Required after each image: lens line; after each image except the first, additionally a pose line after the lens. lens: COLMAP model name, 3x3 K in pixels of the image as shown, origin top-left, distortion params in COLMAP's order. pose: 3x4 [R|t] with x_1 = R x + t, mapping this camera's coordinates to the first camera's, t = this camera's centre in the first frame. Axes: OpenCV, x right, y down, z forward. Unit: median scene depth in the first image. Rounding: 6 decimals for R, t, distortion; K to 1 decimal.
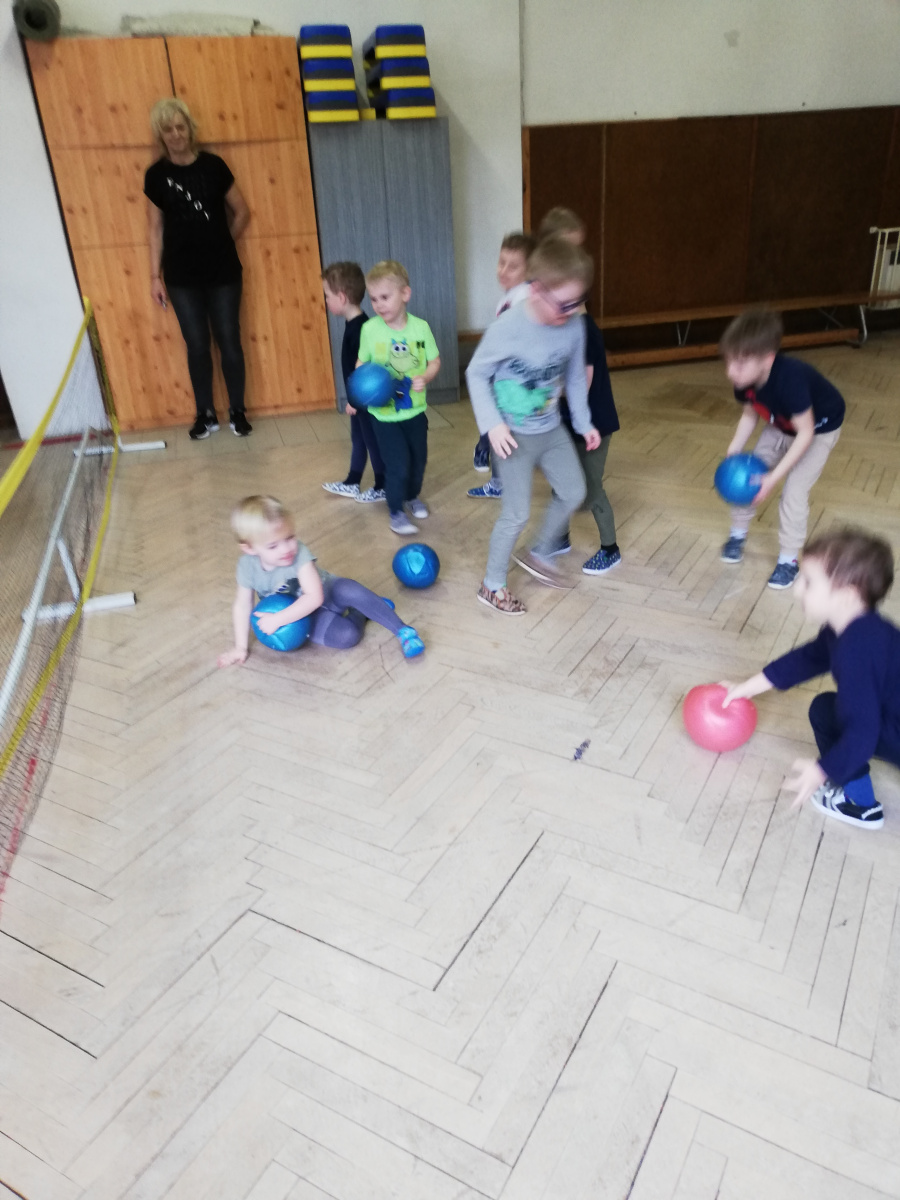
lens RADIAL K [[875.2, 0, 450.0], [0, 875.2, 600.0], [0, 0, 1]] dist [0.031654, -0.037180]
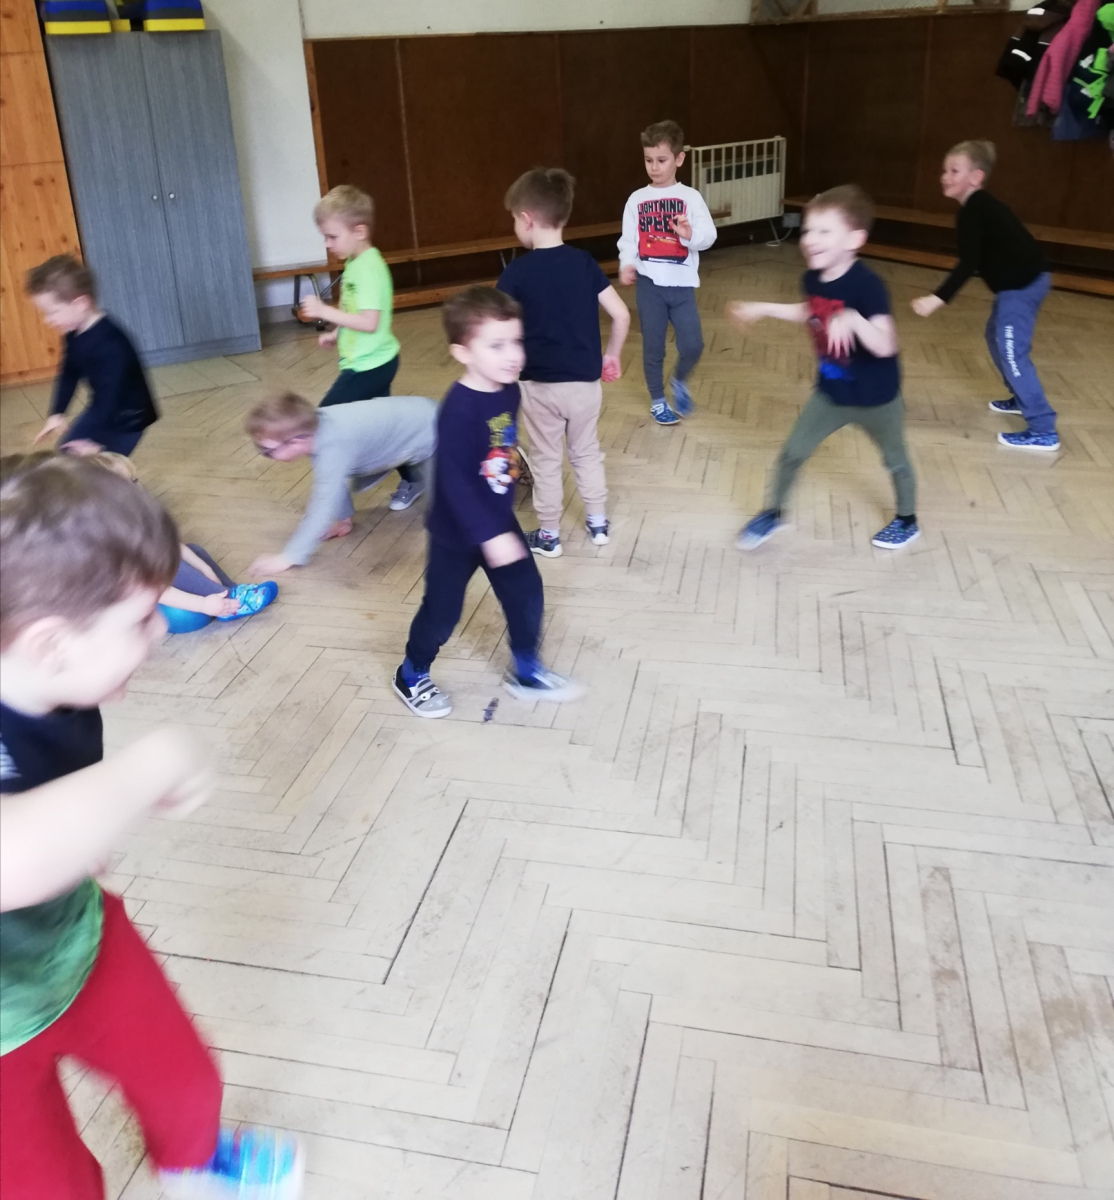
lens RADIAL K [[1083.3, 0, 556.0], [0, 1083.3, 449.0], [0, 0, 1]] dist [0.046612, -0.093143]
pose [[0.952808, -0.093280, 0.288887, -0.063780], [0.129102, 0.985787, -0.107499, 0.026138], [-0.274754, 0.139722, 0.951309, -0.093784]]
